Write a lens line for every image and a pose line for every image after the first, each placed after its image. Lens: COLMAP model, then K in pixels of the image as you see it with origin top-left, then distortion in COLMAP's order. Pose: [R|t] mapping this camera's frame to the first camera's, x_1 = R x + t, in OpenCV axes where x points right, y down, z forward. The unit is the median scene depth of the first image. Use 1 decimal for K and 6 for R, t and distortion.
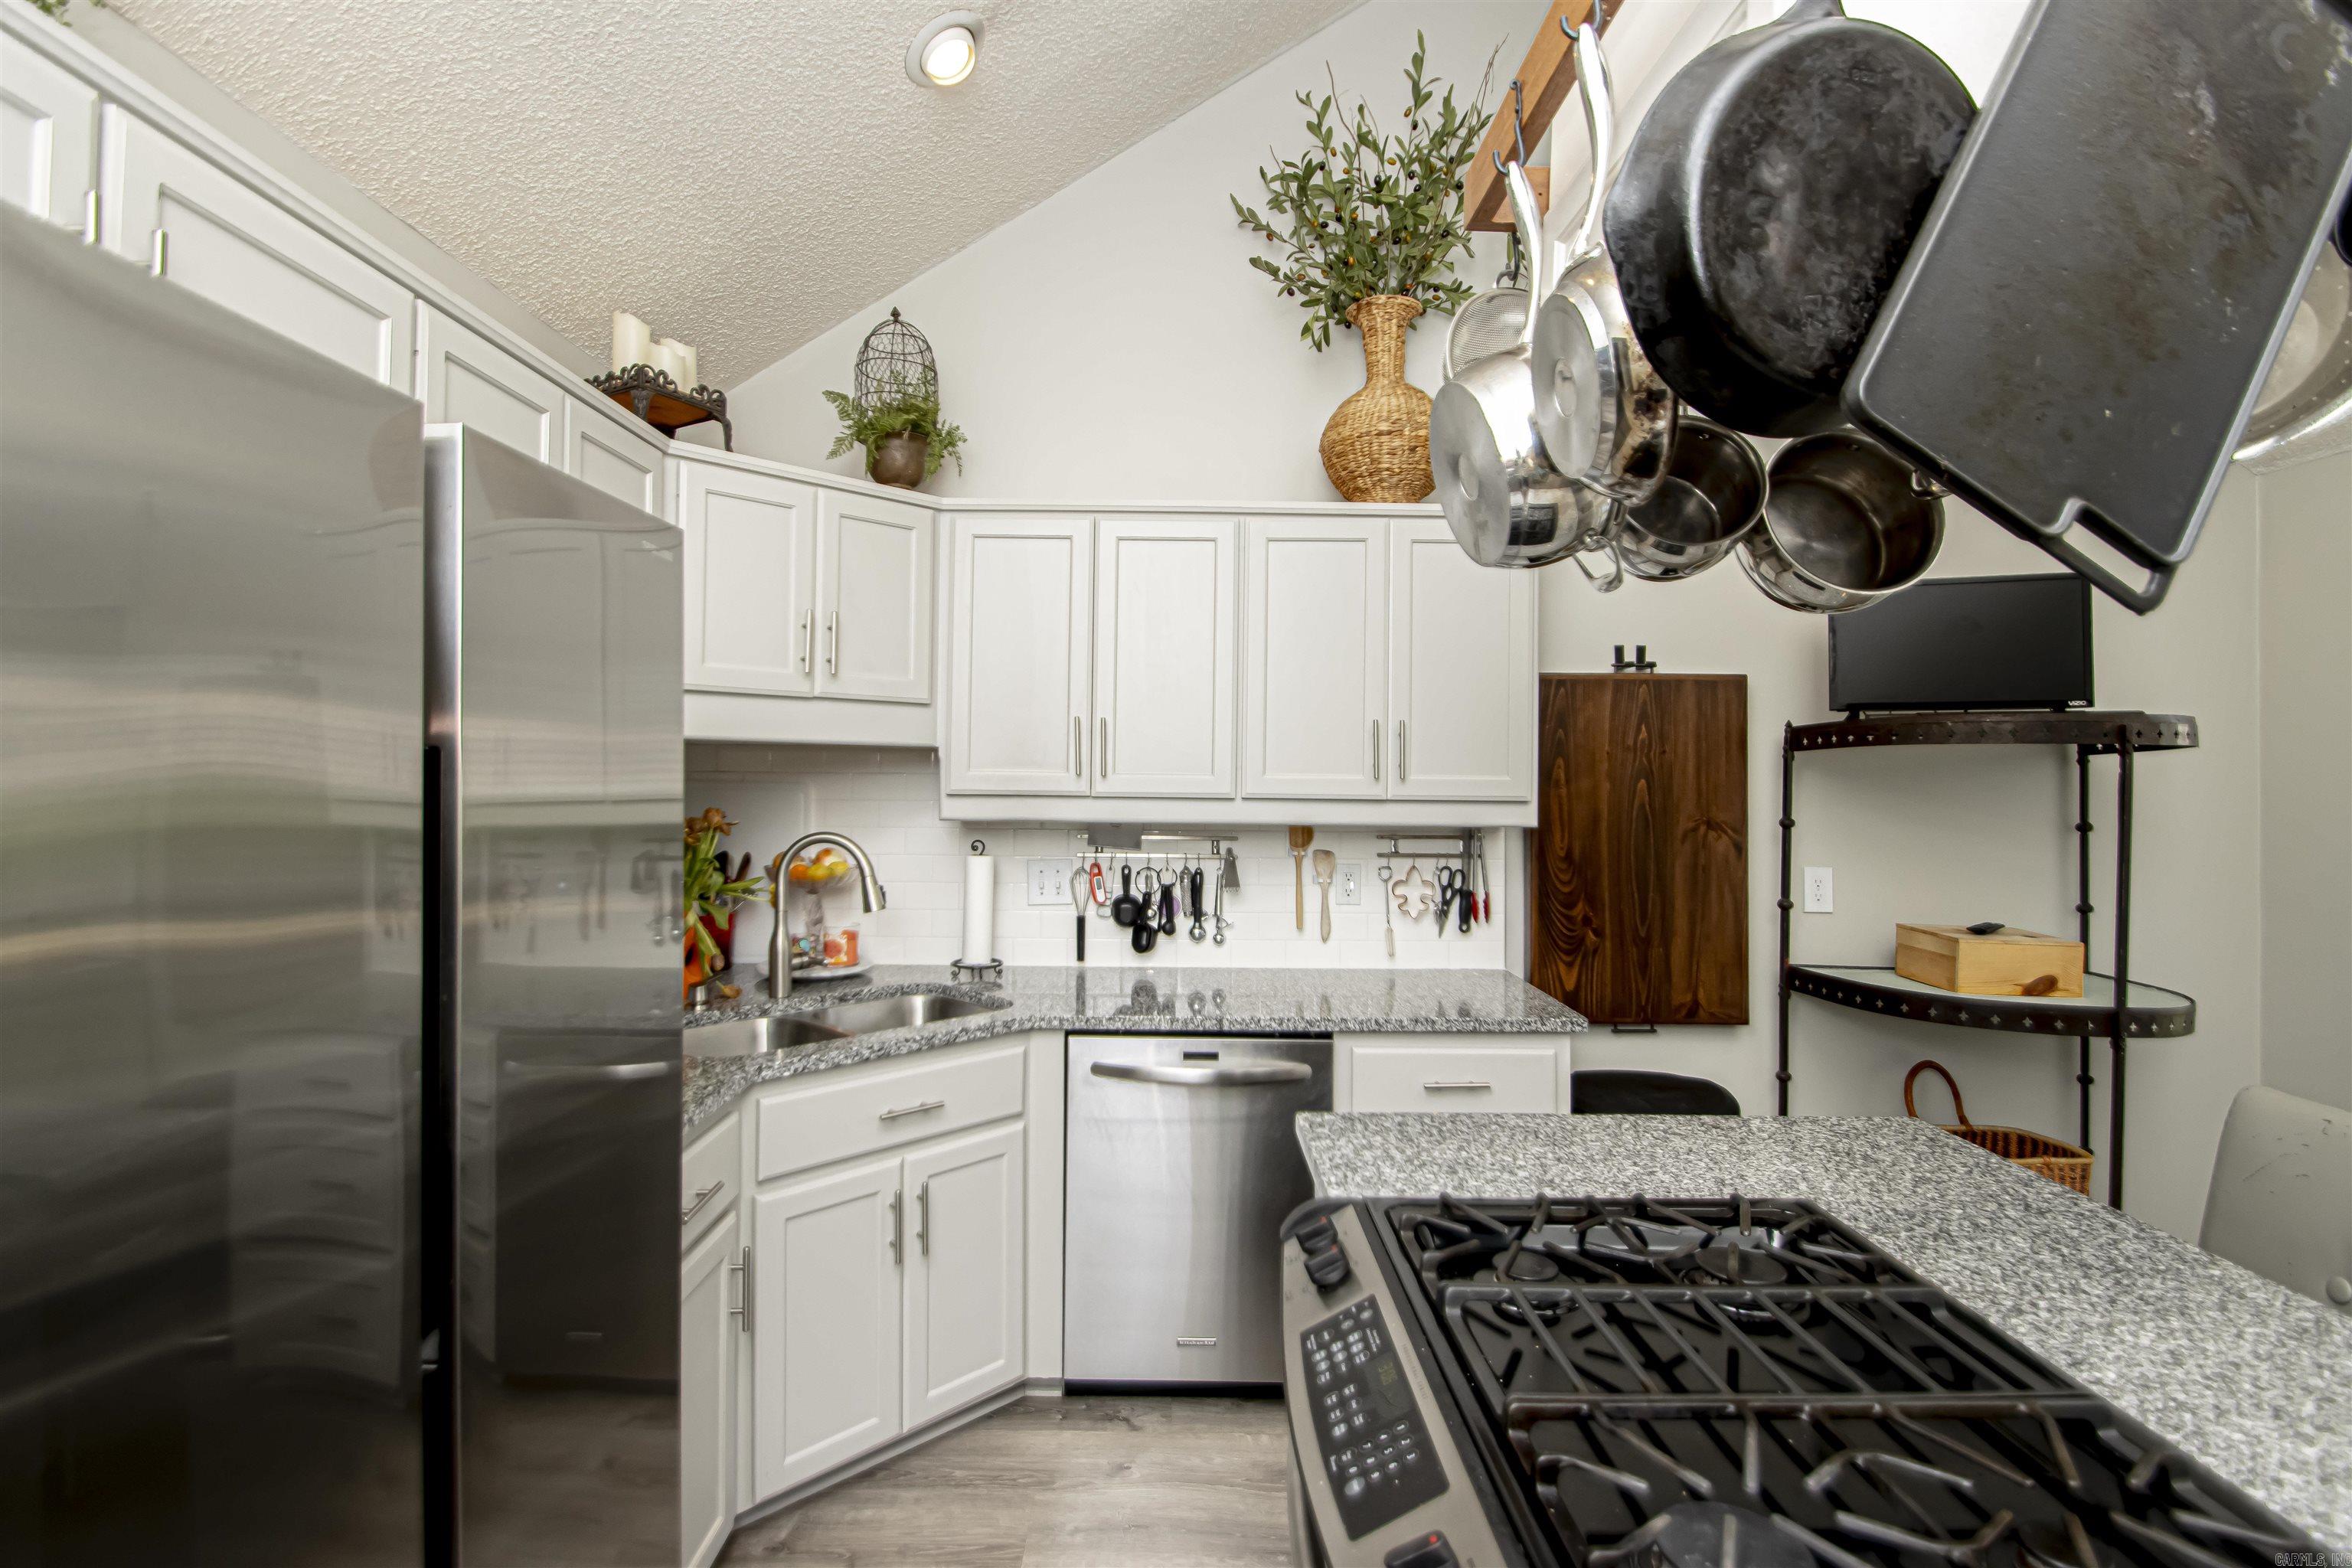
lens RADIAL K [[1132.5, 0, 1152.7], [0, 1132.5, 750.0], [0, 0, 1]] dist [0.015780, -0.015790]
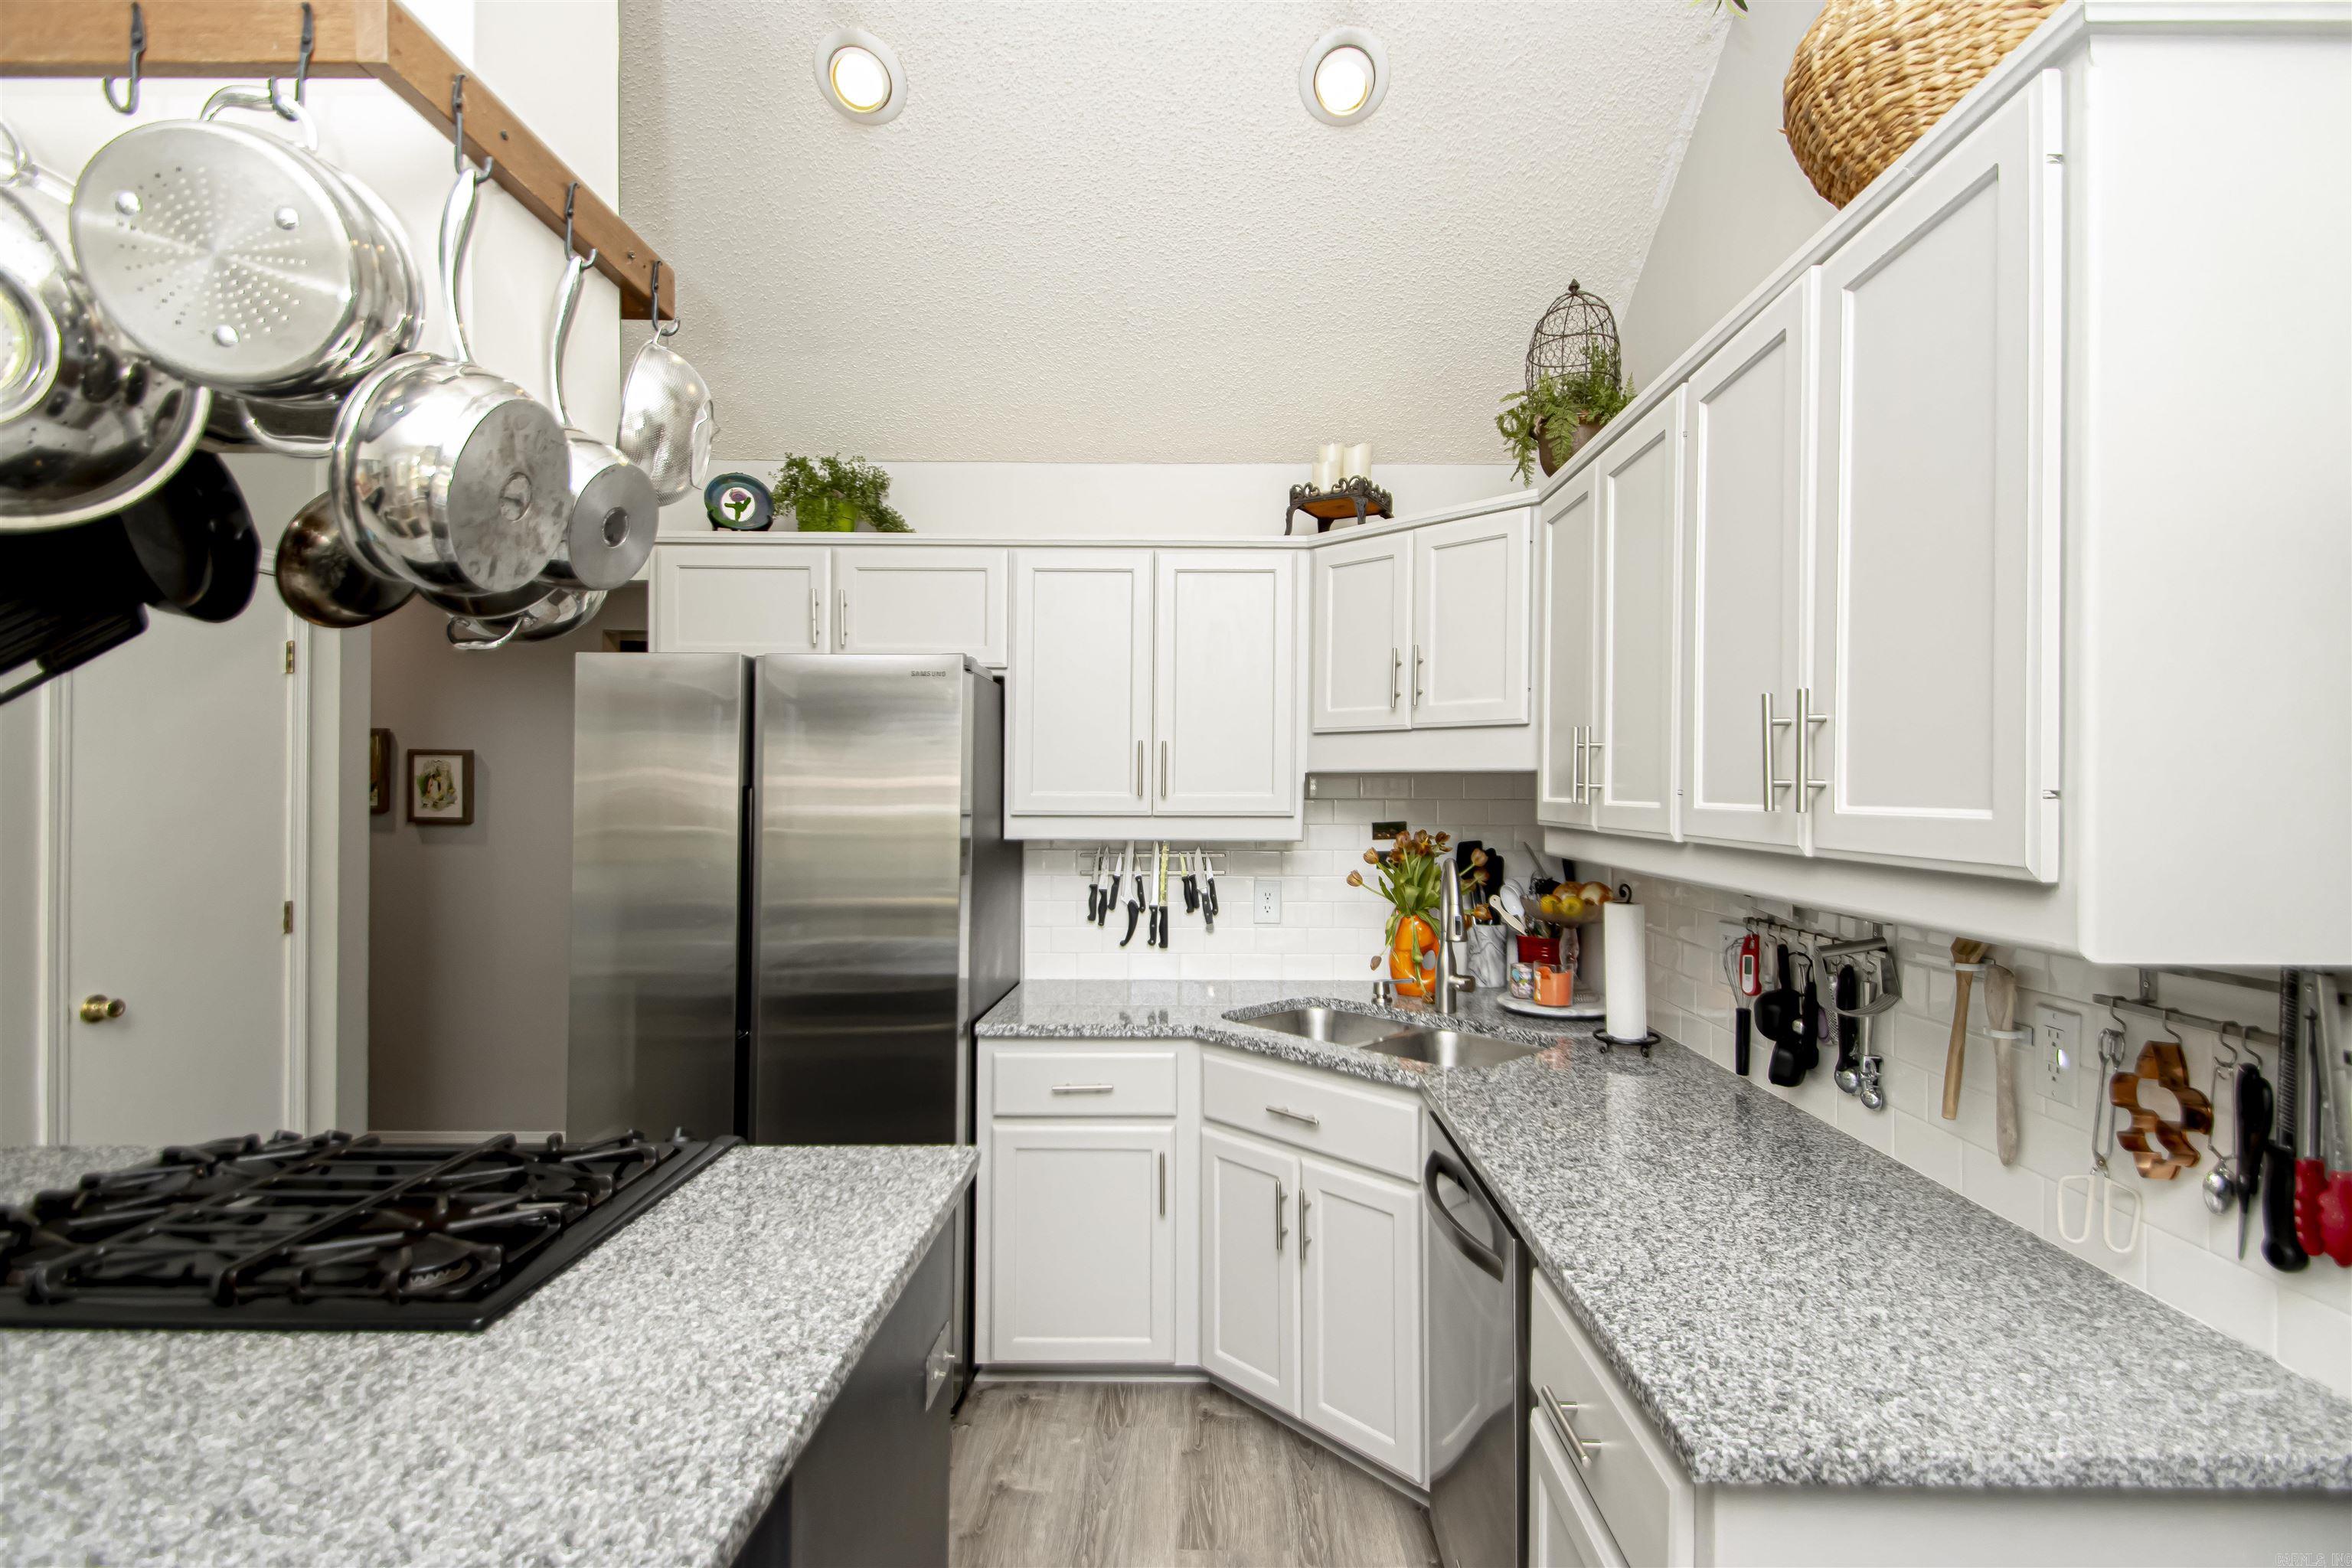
lens RADIAL K [[1114.8, 0, 1186.1], [0, 1114.8, 779.5], [0, 0, 1]] dist [0.023143, -0.010498]
pose [[-0.012536, -0.020500, -0.999711, 0.643630], [0.016606, 0.999648, -0.020707, 0.018421], [0.999784, -0.016861, -0.012191, 0.710506]]
